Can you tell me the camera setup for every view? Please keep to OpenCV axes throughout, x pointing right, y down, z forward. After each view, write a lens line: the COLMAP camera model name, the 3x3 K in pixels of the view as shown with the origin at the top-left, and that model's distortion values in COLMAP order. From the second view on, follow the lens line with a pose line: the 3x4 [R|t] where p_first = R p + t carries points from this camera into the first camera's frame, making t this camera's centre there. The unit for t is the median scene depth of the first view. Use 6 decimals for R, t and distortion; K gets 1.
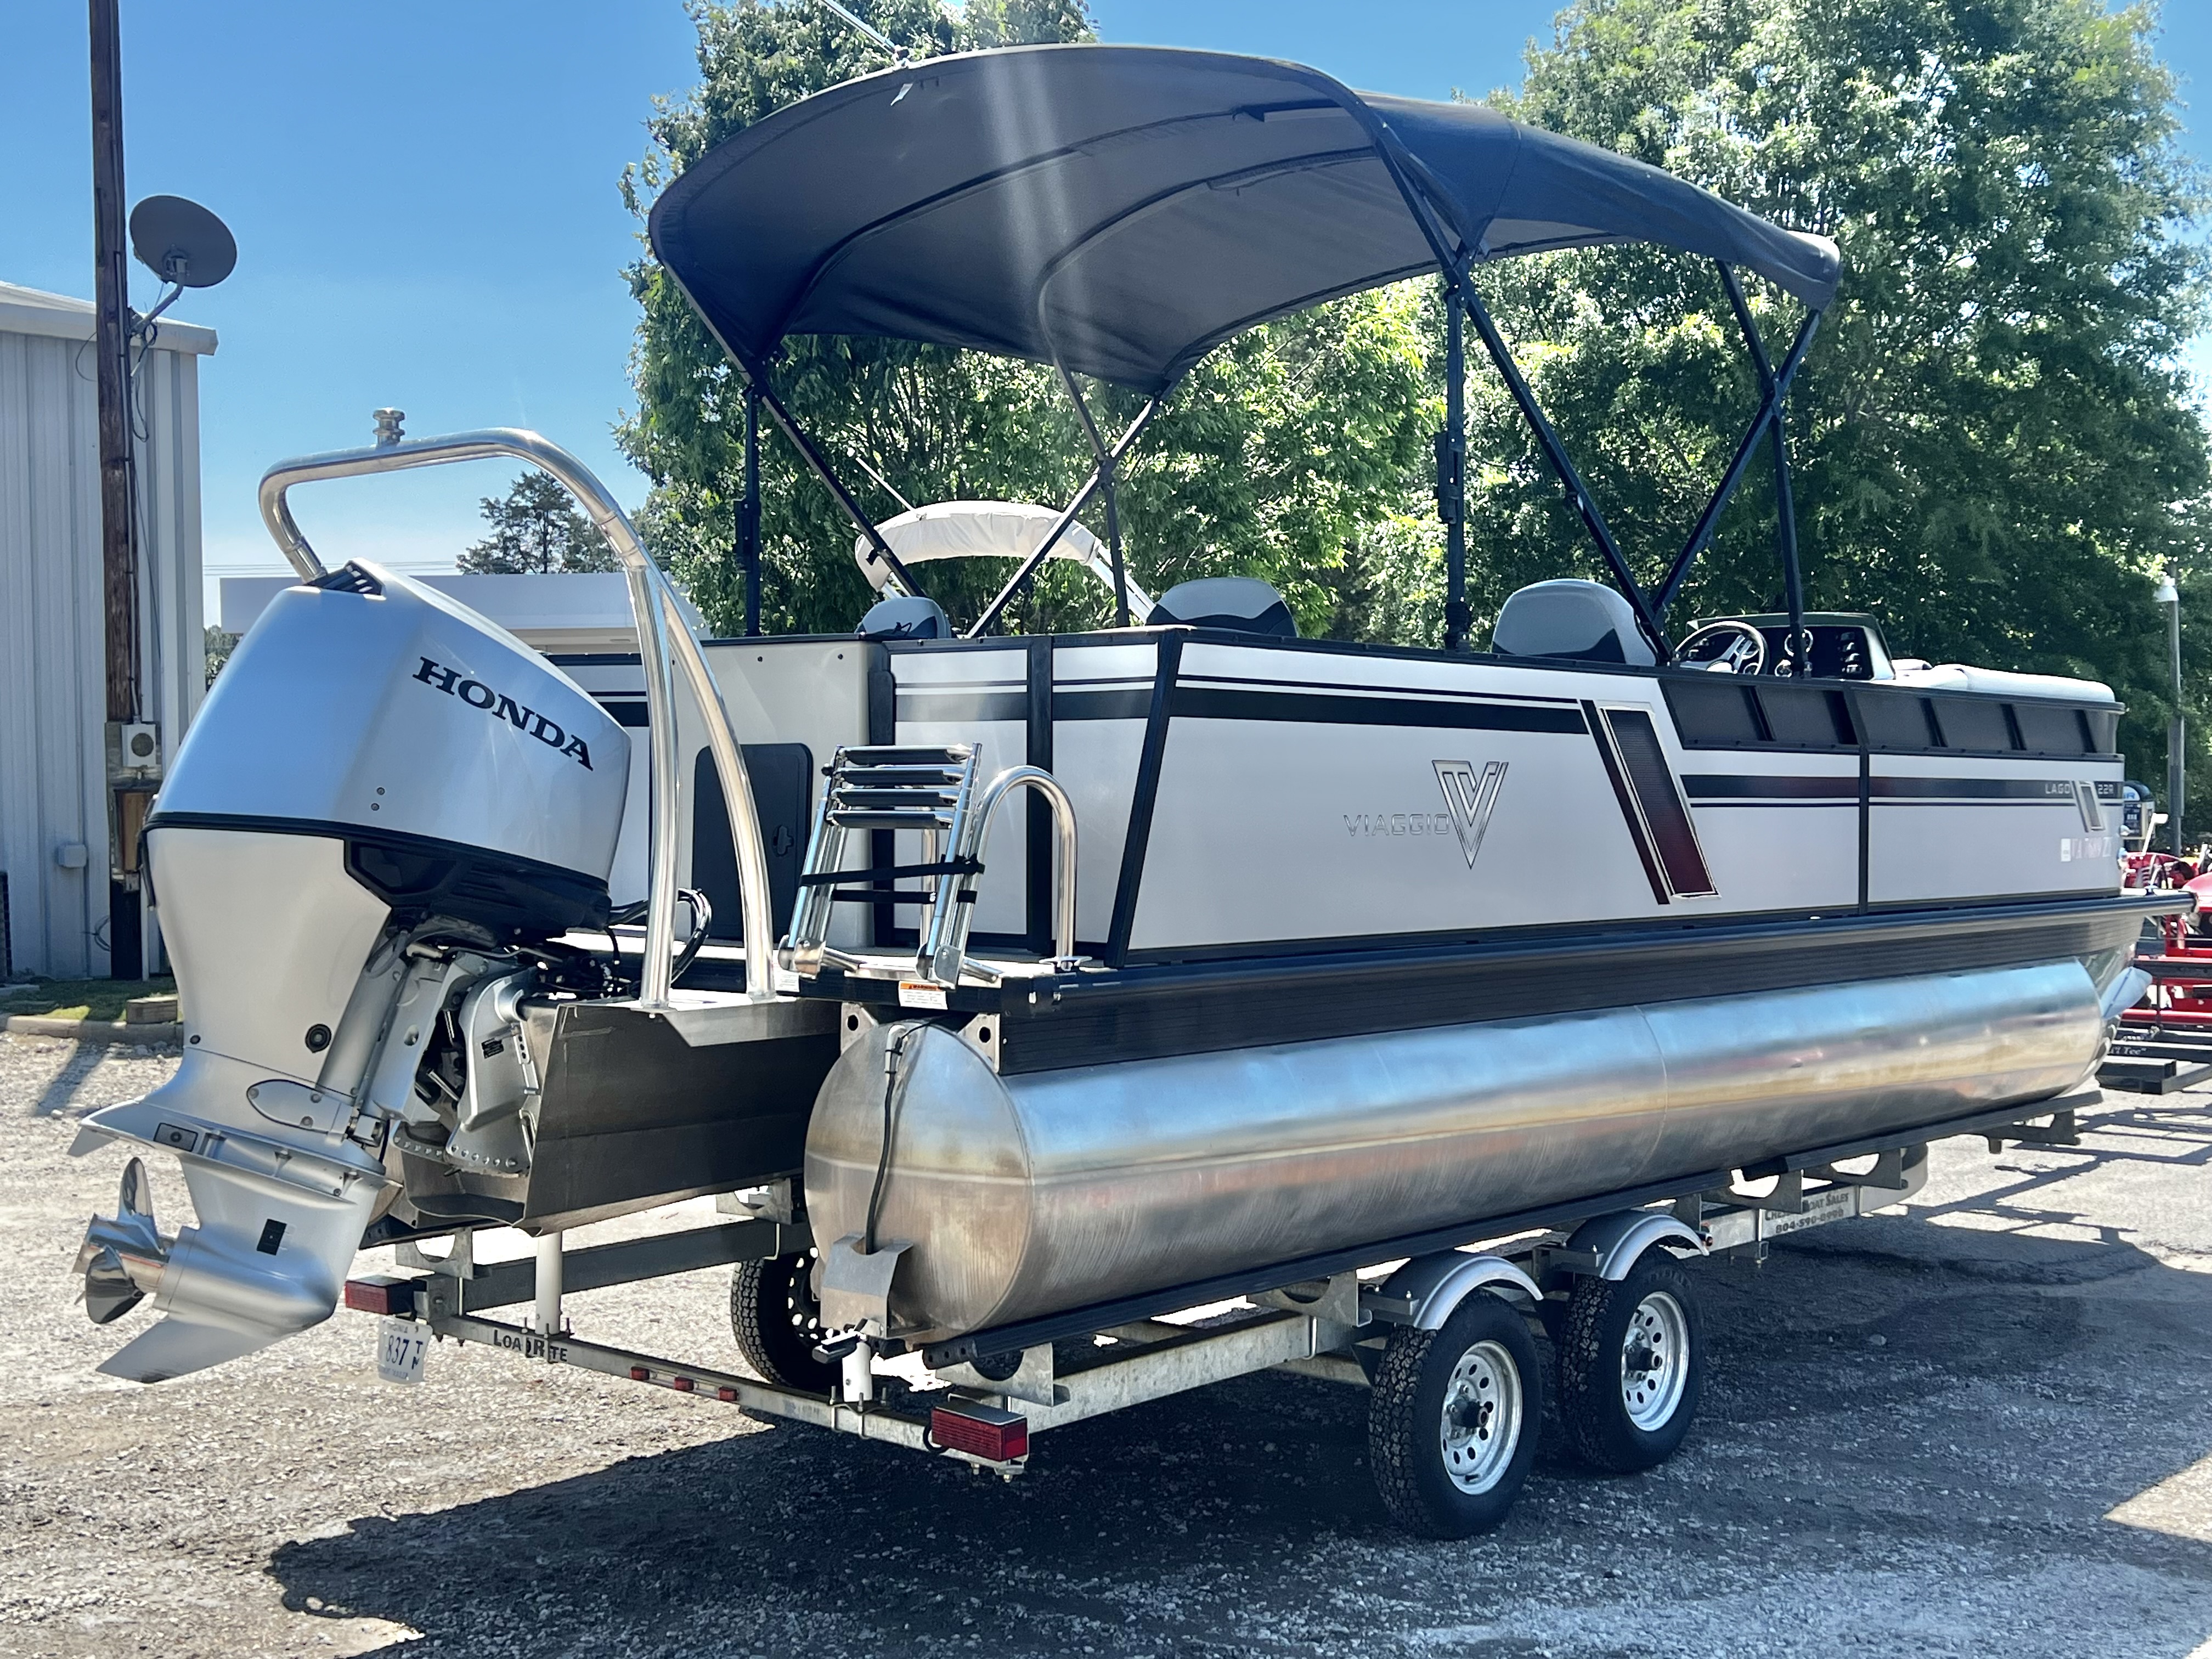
lens RADIAL K [[2644.6, 0, 1111.7], [0, 2644.6, 819.7], [0, 0, 1]] dist [0.063510, 0.000000]
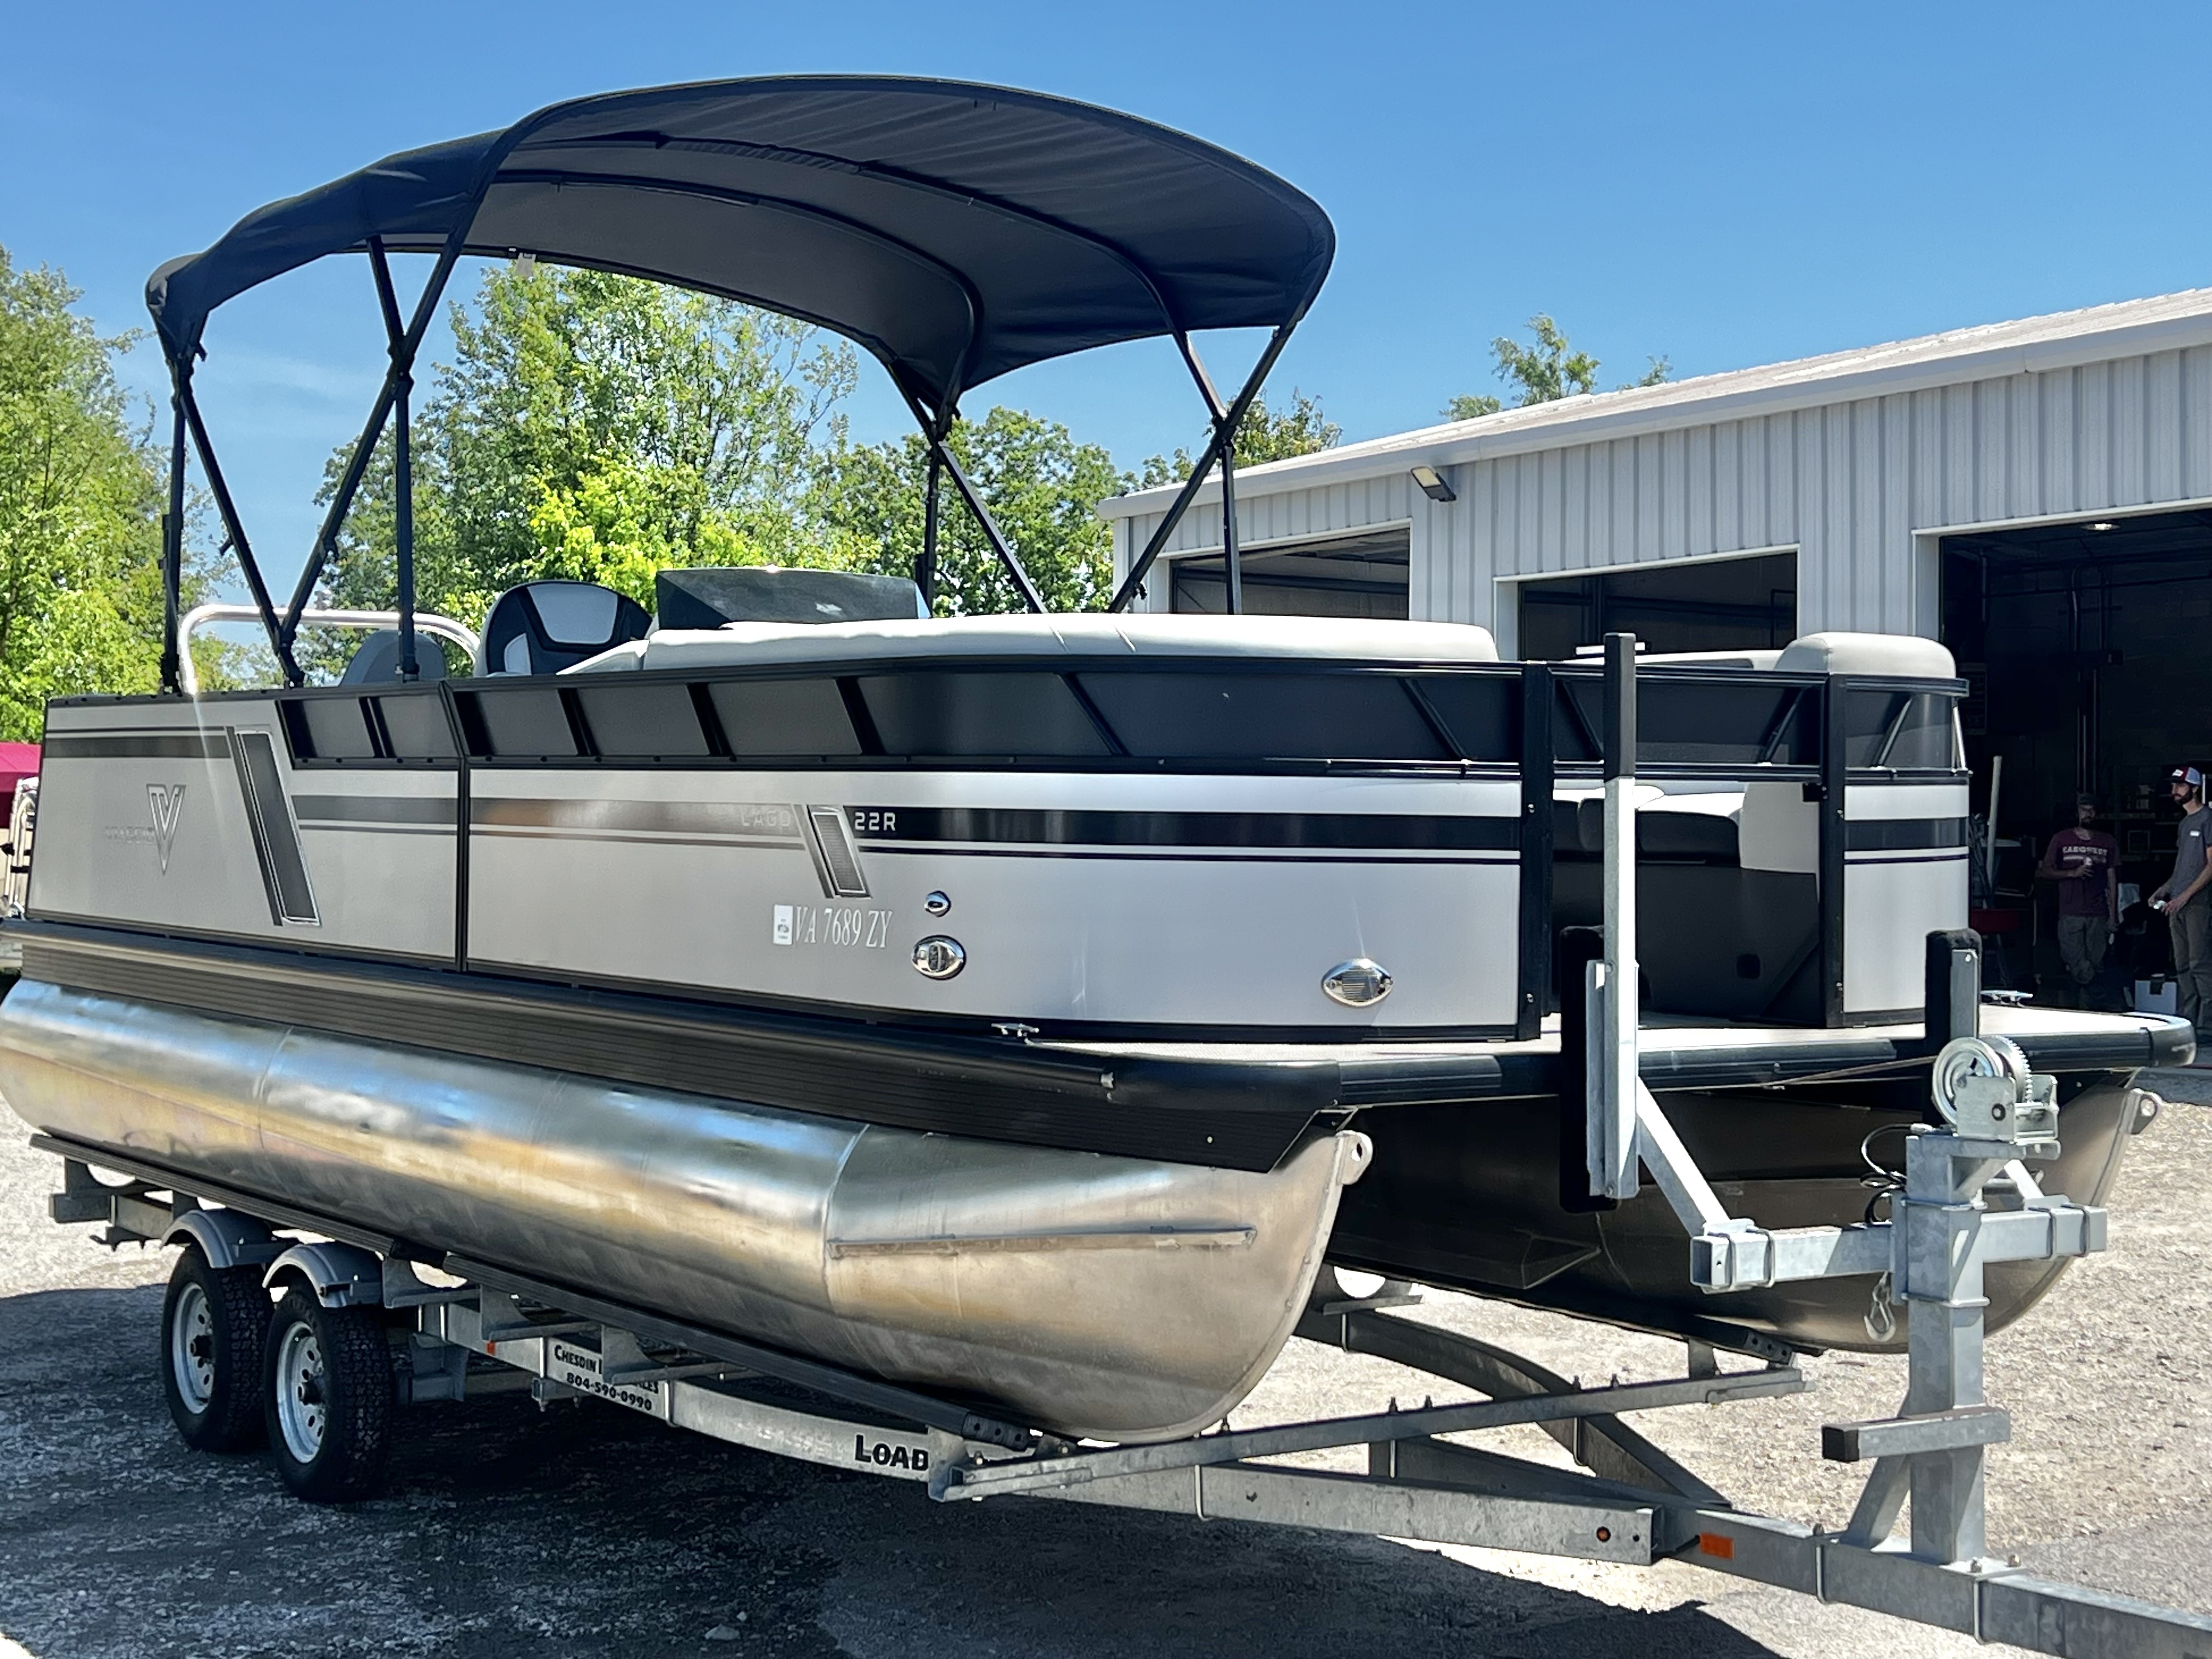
lens RADIAL K [[3393.6, 0, 1109.6], [0, 3393.6, 834.3], [0, 0, 1]] dist [0.089884, 0.000000]
pose [[-0.271046, 0.003591, -0.962560, 1.347764], [-0.021923, 0.999711, 0.009903, -0.021841], [0.962317, 0.023787, -0.270888, 1.633818]]
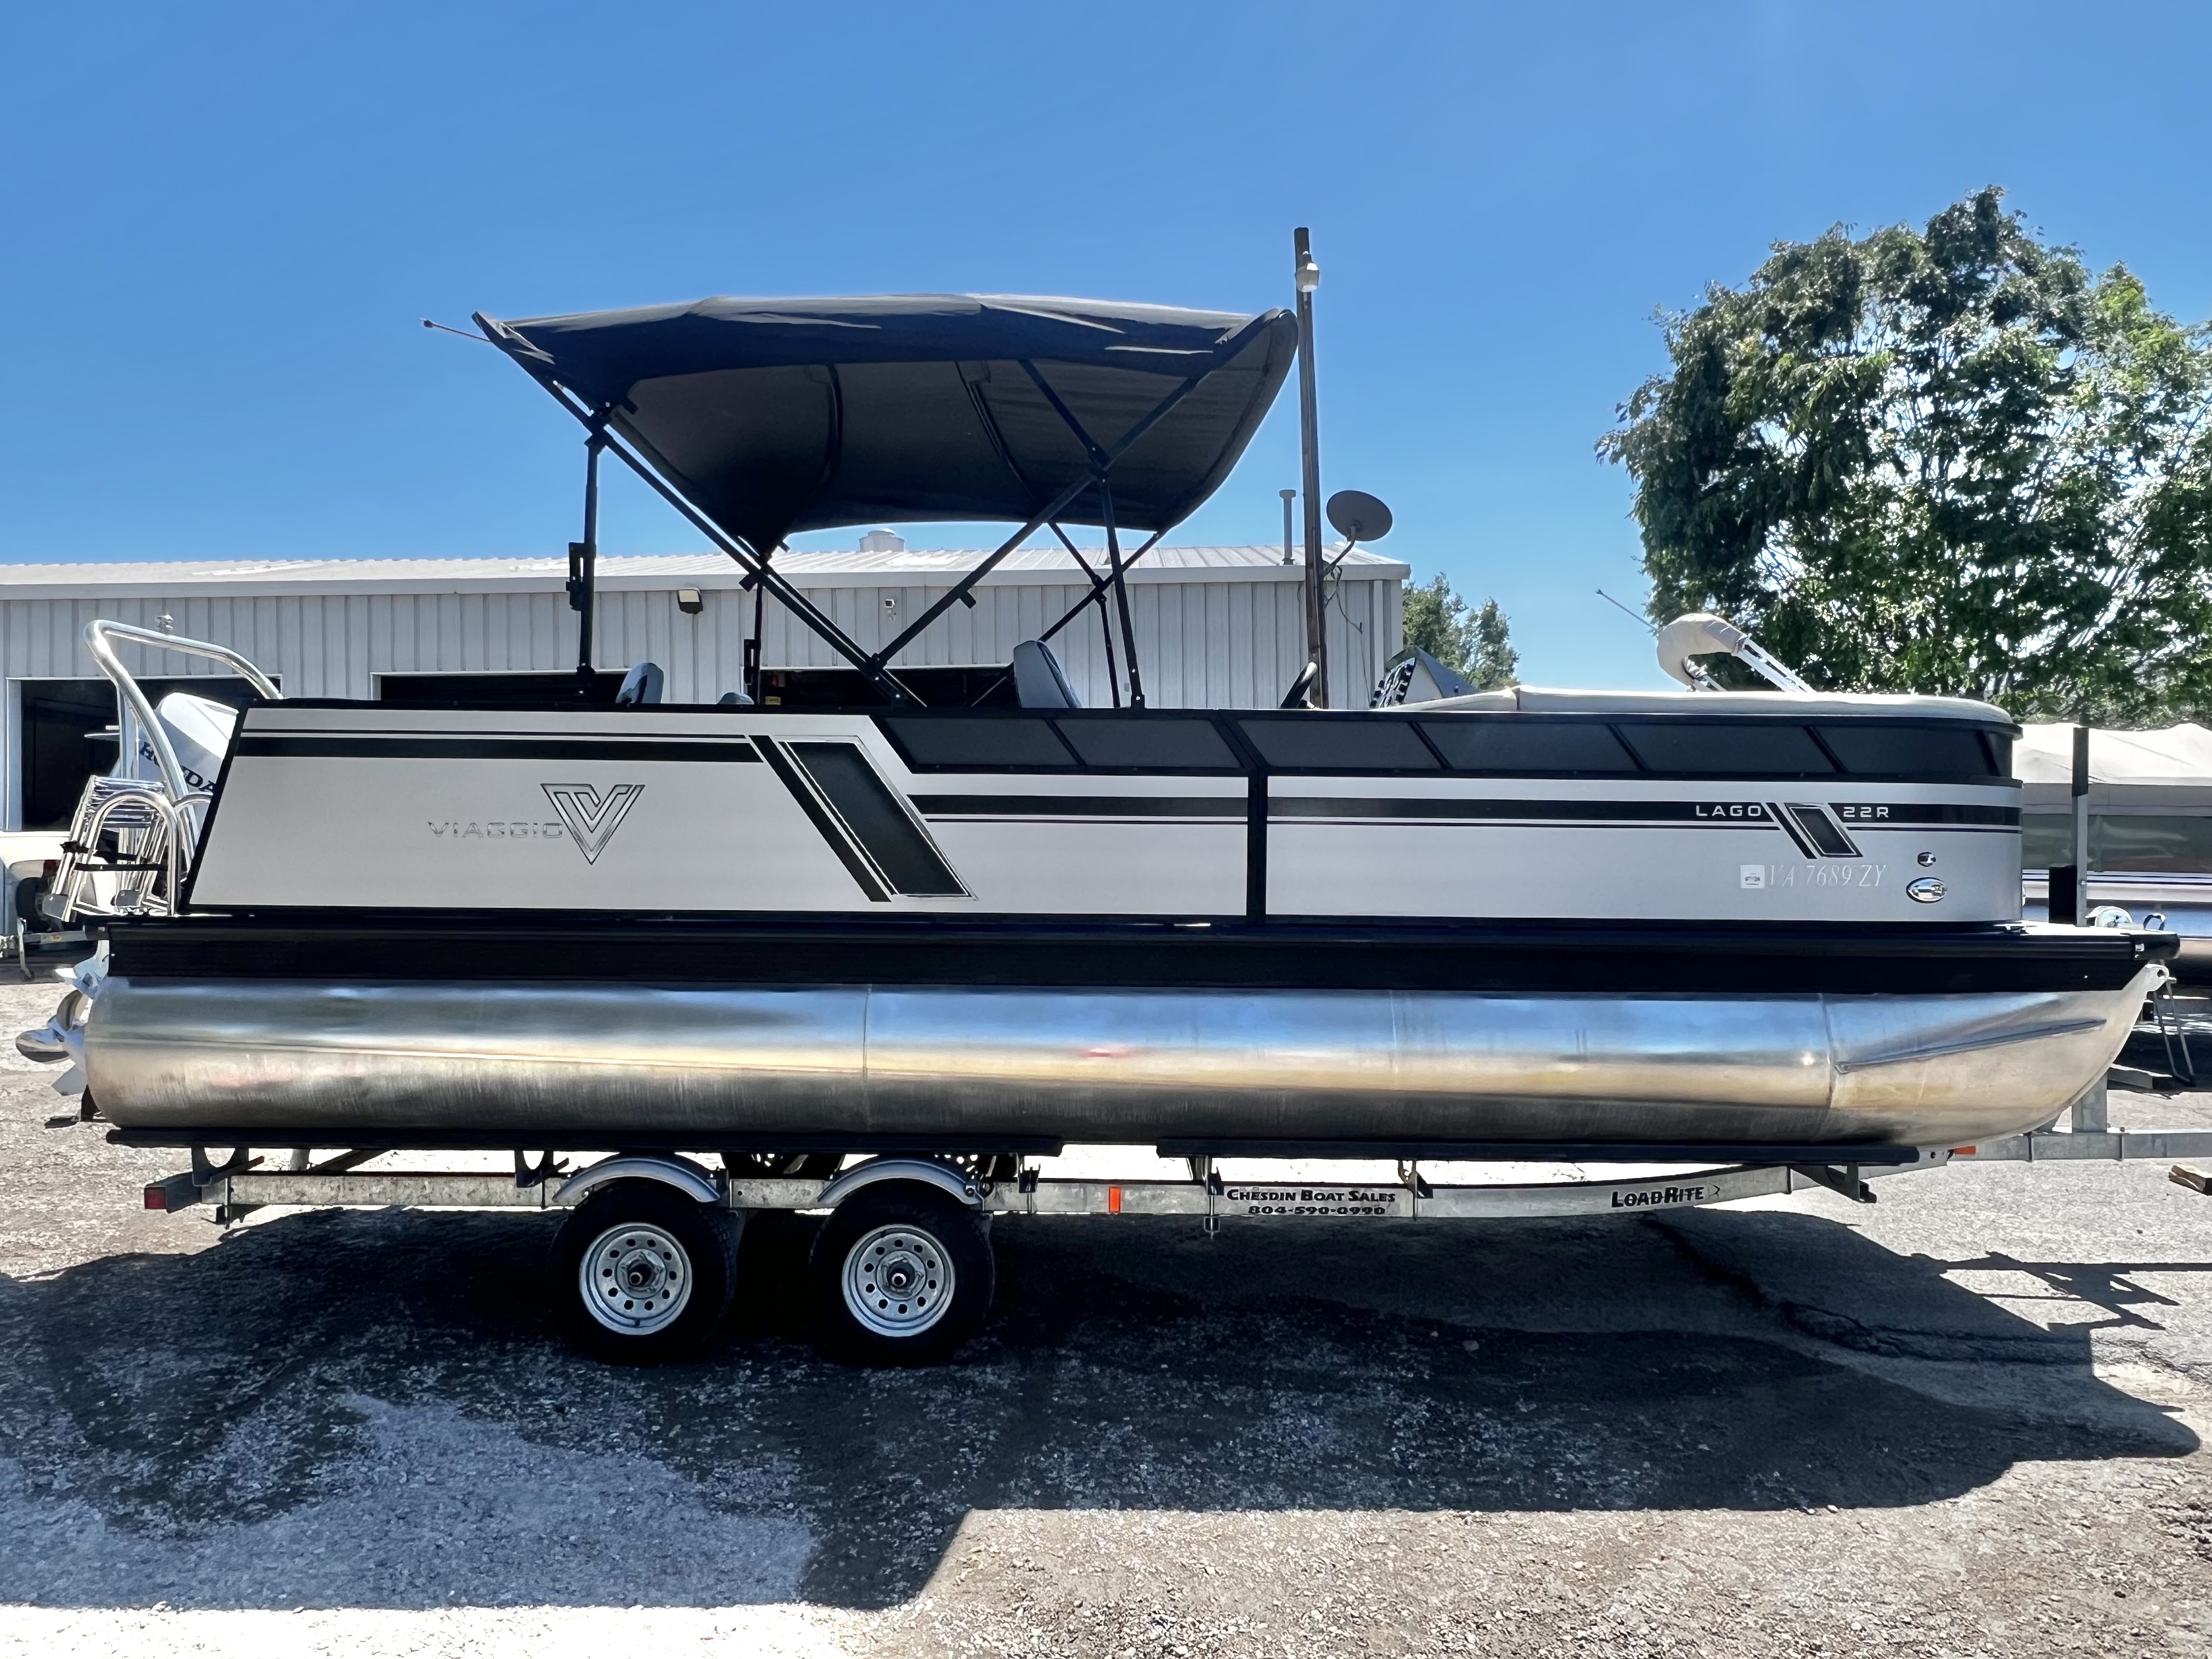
lens RADIAL K [[1560.4, 0, 1111.6], [0, 1560.4, 831.5], [0, 0, 1]] dist [-0.000689, -0.002446]
pose [[0.646445, -0.002857, -0.762955, 0.812190], [-0.014178, 0.999775, -0.015756, 0.009624], [0.762829, 0.021003, 0.646259, 0.614541]]
